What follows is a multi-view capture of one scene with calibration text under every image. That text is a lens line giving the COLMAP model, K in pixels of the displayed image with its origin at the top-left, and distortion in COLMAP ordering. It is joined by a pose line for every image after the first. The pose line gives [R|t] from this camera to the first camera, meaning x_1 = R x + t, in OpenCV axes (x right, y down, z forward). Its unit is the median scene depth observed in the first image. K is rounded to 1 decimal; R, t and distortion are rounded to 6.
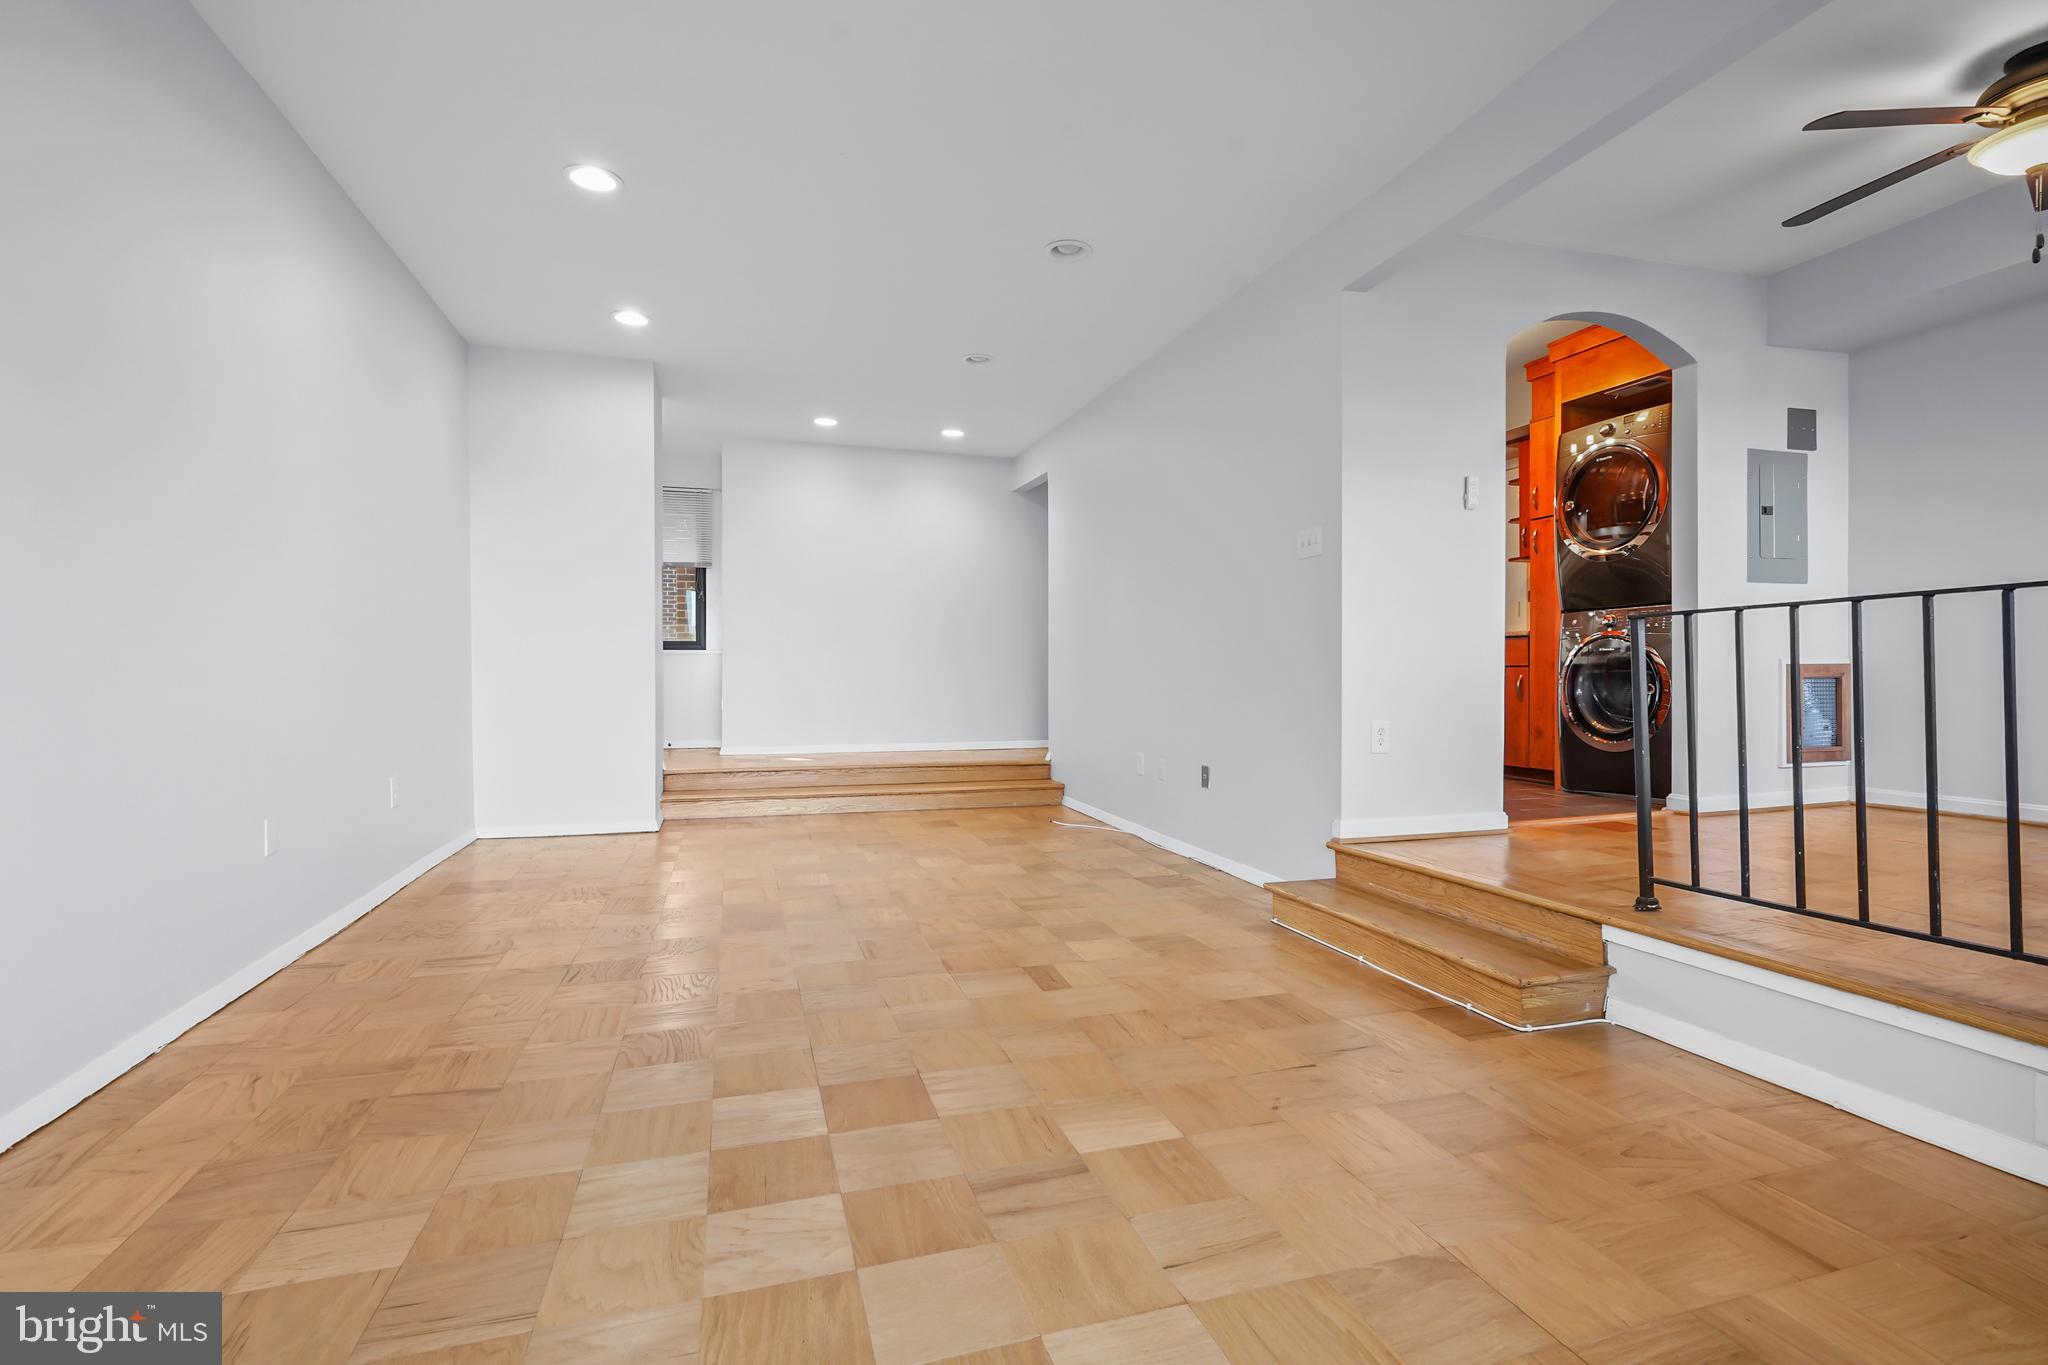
lens RADIAL K [[928.7, 0, 1015.9], [0, 928.7, 658.5], [0, 0, 1]] dist [0.001739, 0.001203]
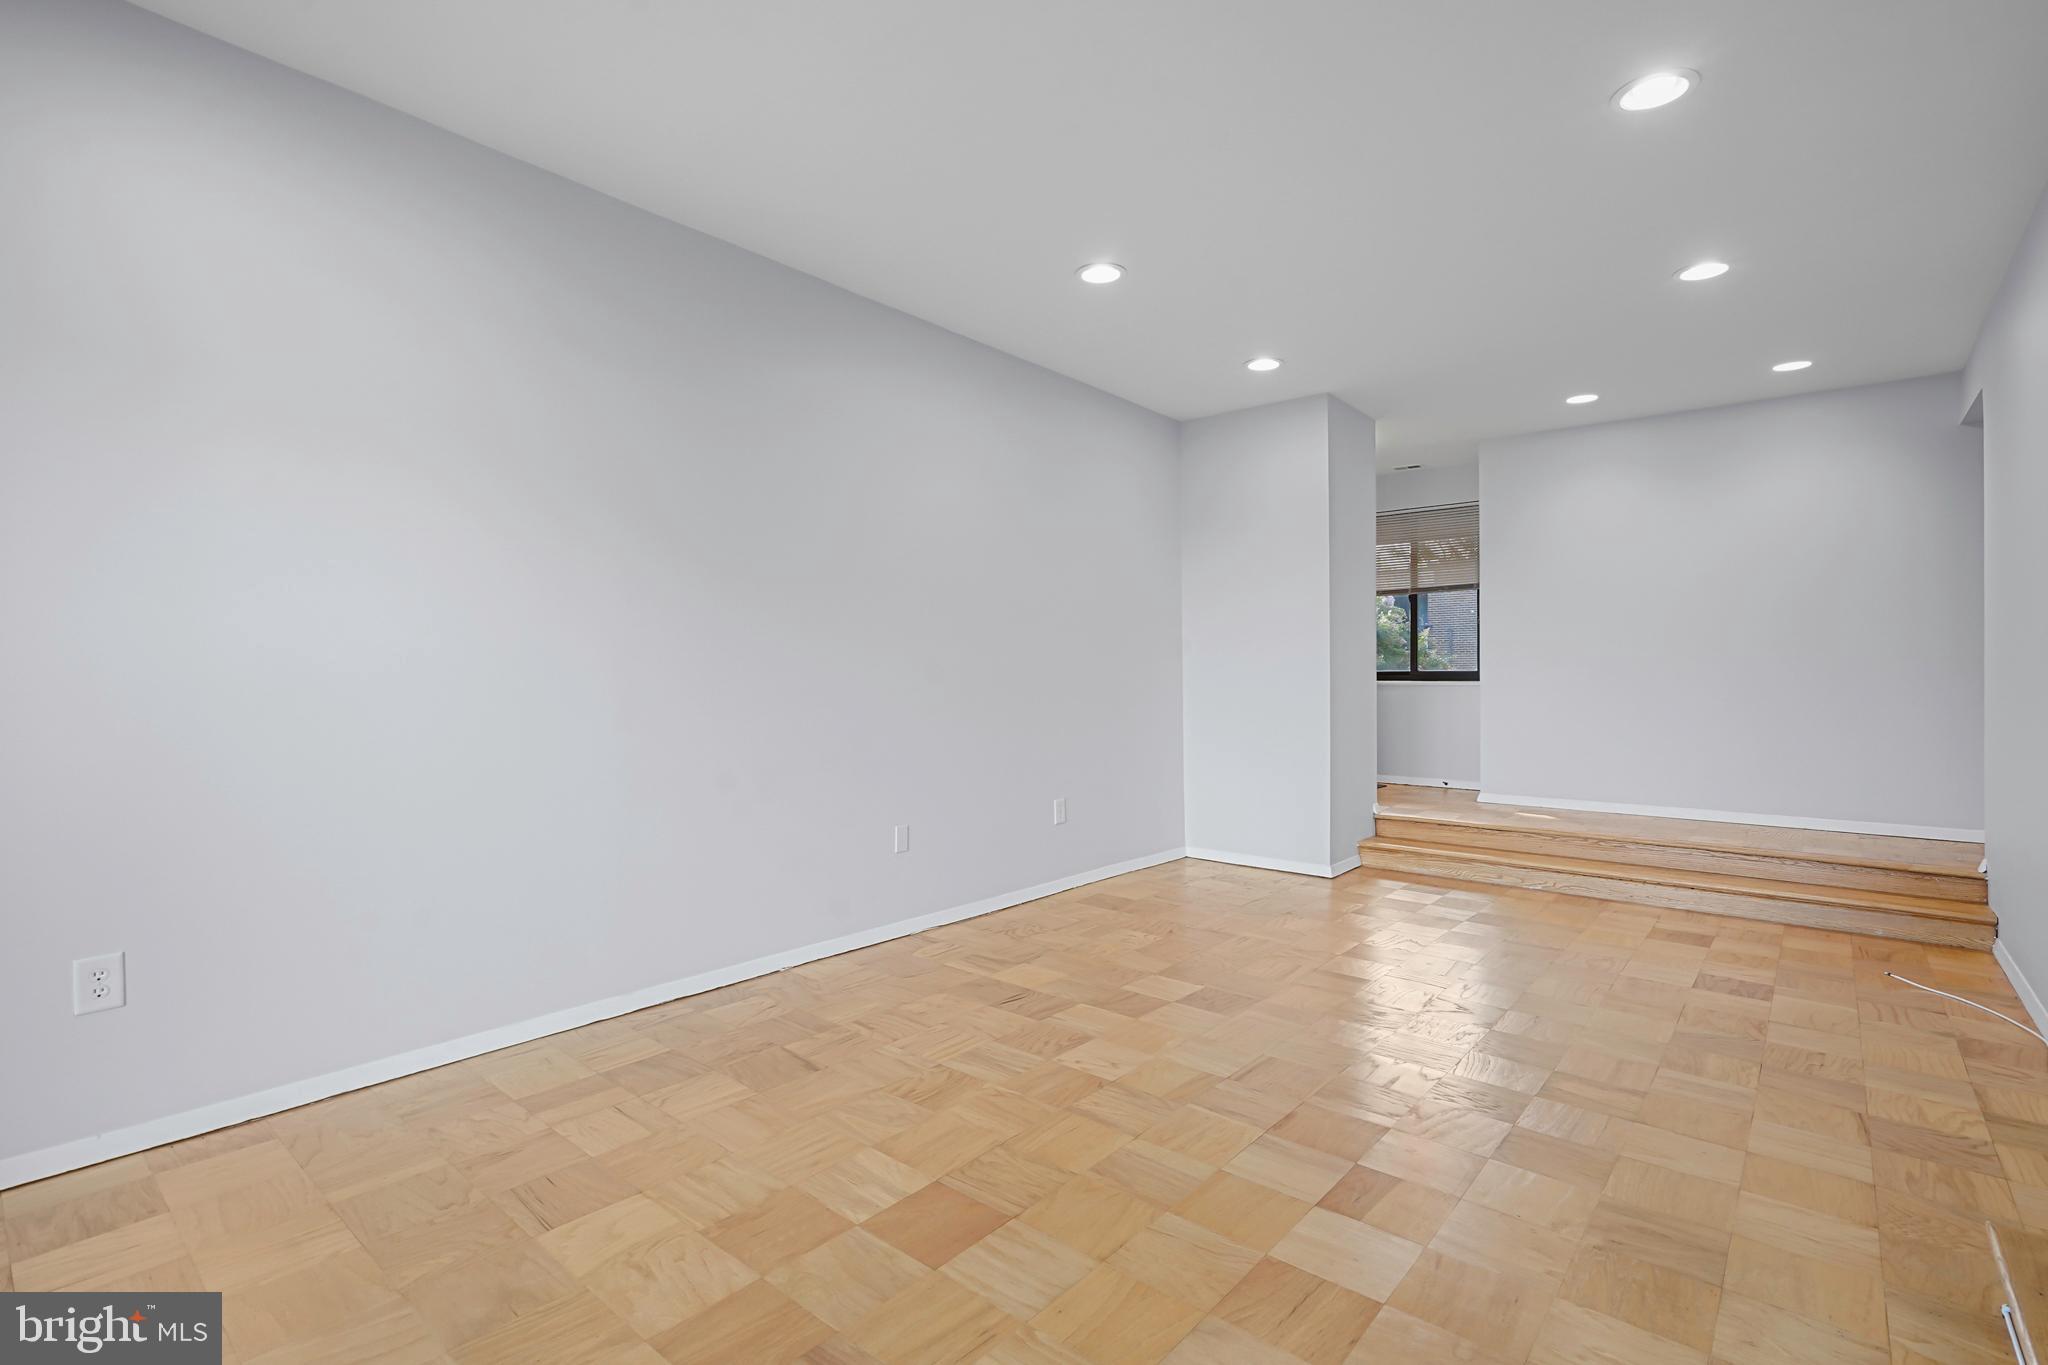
lens RADIAL K [[928.7, 0, 1015.9], [0, 928.7, 658.5], [0, 0, 1]] dist [0.001739, 0.001203]
pose [[0.539810, -0.022577, -0.841484, 0.547098], [0.012293, 0.999745, -0.018937, -0.061180], [0.841697, -0.000122, 0.539950, 0.430786]]
